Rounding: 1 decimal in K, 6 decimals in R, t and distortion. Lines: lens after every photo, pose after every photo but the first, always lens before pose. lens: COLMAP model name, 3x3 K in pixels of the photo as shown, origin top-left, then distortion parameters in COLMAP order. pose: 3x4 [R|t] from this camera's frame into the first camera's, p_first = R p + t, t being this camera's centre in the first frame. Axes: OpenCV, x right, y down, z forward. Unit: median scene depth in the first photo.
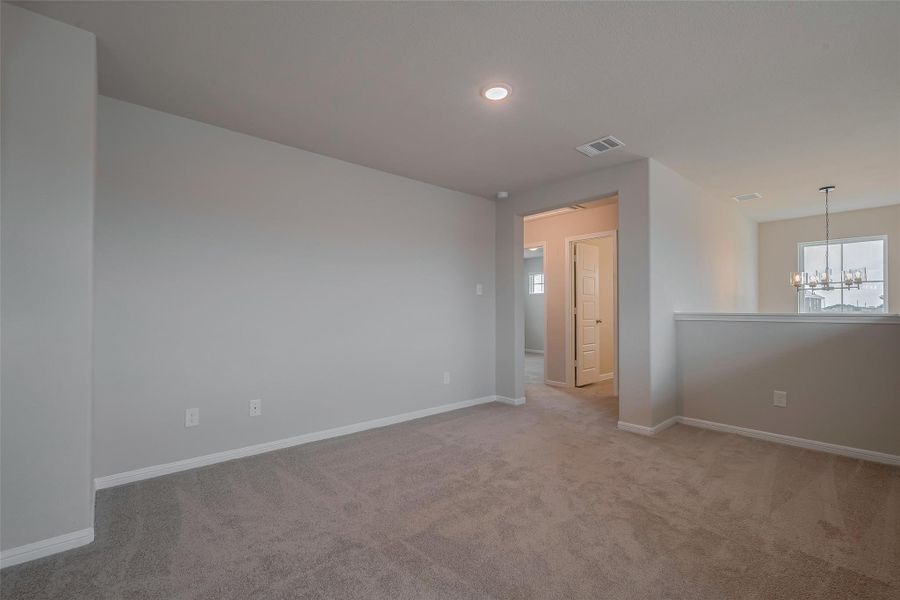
lens RADIAL K [[393.2, 0, 451.9], [0, 393.2, 305.1], [0, 0, 1]] dist [-0.004931, -0.000080]
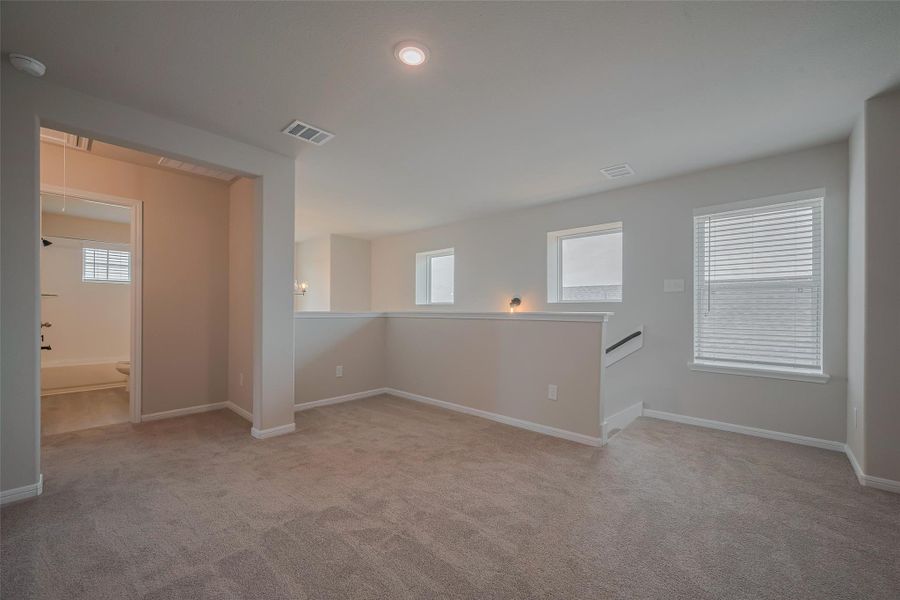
lens RADIAL K [[360.5, 0, 452.0], [0, 360.5, 306.8], [0, 0, 1]] dist [0.005142, -0.000594]
pose [[-0.118924, 0.006345, 0.992883, -0.552773], [-0.019116, 0.999780, -0.008678, 0.009100], [-0.992719, -0.020012, -0.118776, 0.804509]]
